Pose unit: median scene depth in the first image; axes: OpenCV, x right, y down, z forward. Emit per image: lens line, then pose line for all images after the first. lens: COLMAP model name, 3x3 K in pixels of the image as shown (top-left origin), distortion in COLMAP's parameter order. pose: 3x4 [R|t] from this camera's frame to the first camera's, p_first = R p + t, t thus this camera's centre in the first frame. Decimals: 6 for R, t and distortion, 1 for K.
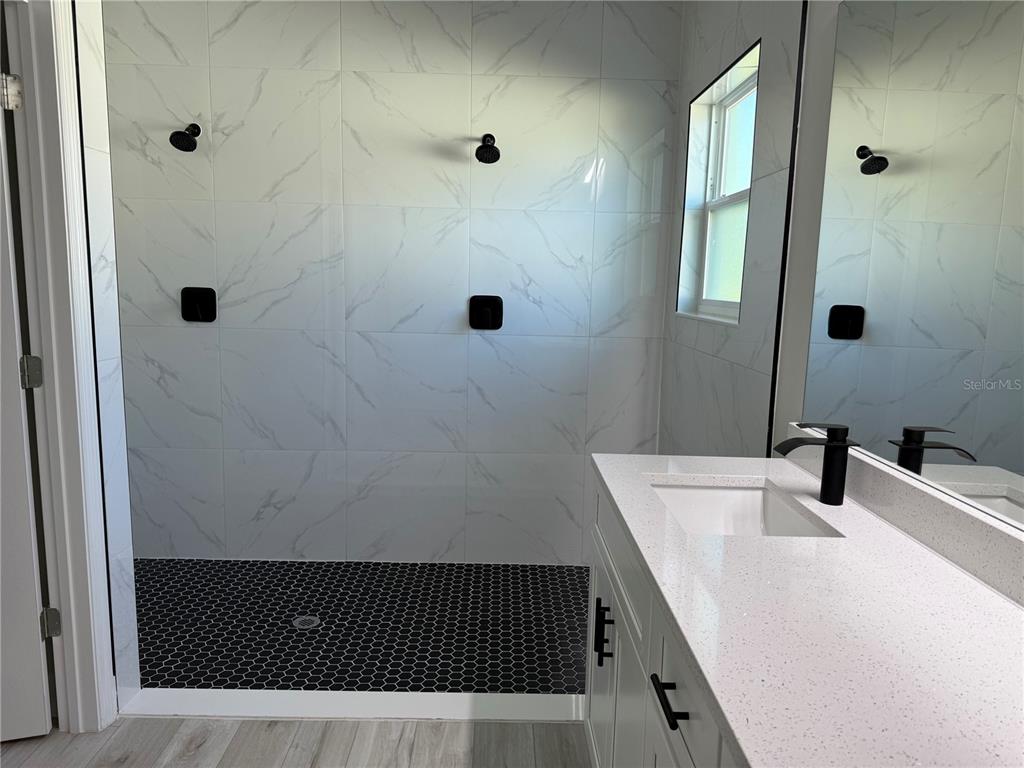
lens RADIAL K [[716.0, 0, 513.8], [0, 716.0, 388.3], [0, 0, 1]] dist [0.083102, -0.114280]
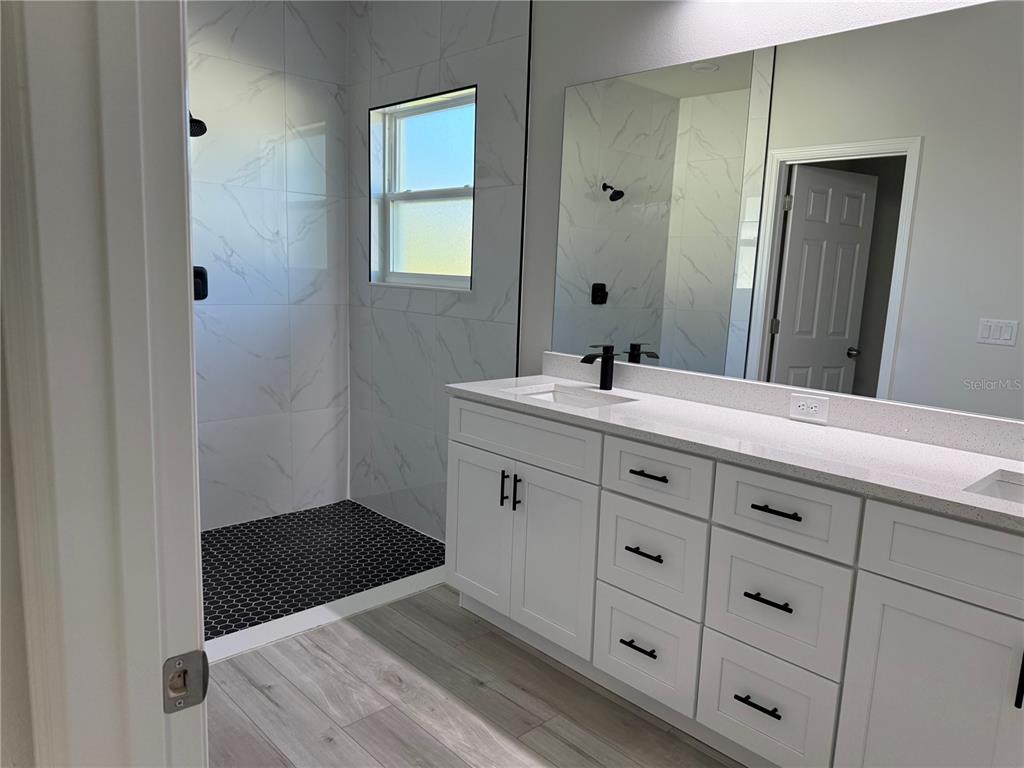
lens RADIAL K [[730.1, 0, 514.0], [0, 730.1, 386.2], [0, 0, 1]] dist [0.046578, -0.065849]
pose [[0.743793, -0.099346, 0.660986, -0.421607], [0.078072, 0.995037, 0.061702, 0.011124], [-0.663835, 0.005711, 0.747857, -0.078932]]
